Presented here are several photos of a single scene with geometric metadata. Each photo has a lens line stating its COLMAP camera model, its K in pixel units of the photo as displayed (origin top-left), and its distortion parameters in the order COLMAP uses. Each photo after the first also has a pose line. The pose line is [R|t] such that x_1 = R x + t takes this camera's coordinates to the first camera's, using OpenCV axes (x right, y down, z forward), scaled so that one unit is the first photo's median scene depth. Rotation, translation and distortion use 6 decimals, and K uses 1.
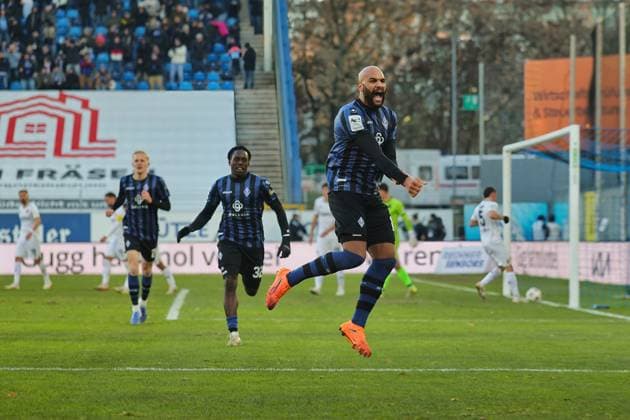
lens RADIAL K [[3561.7, 0, 315.0], [0, 3561.7, 210.0], [0, 0, 1]] dist [-0.394907, 0.000000]
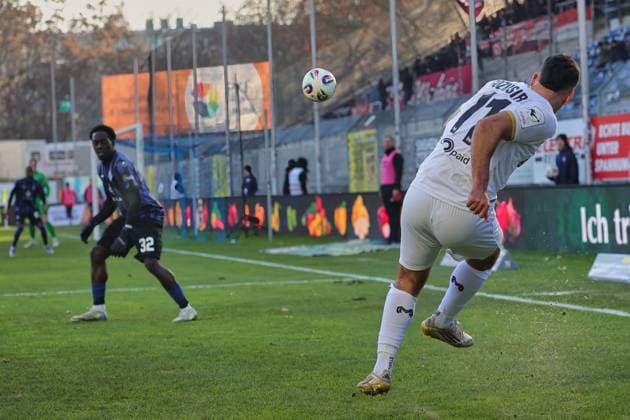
lens RADIAL K [[3561.7, 0, 314.8], [0, 3561.7, 210.1], [0, 0, 1]] dist [-0.394907, 0.000000]
pose [[0.991594, -0.045537, 0.121111, -0.031804], [0.043059, 0.998808, 0.023000, -0.017054], [-0.122014, -0.017592, 0.992372, -0.431995]]
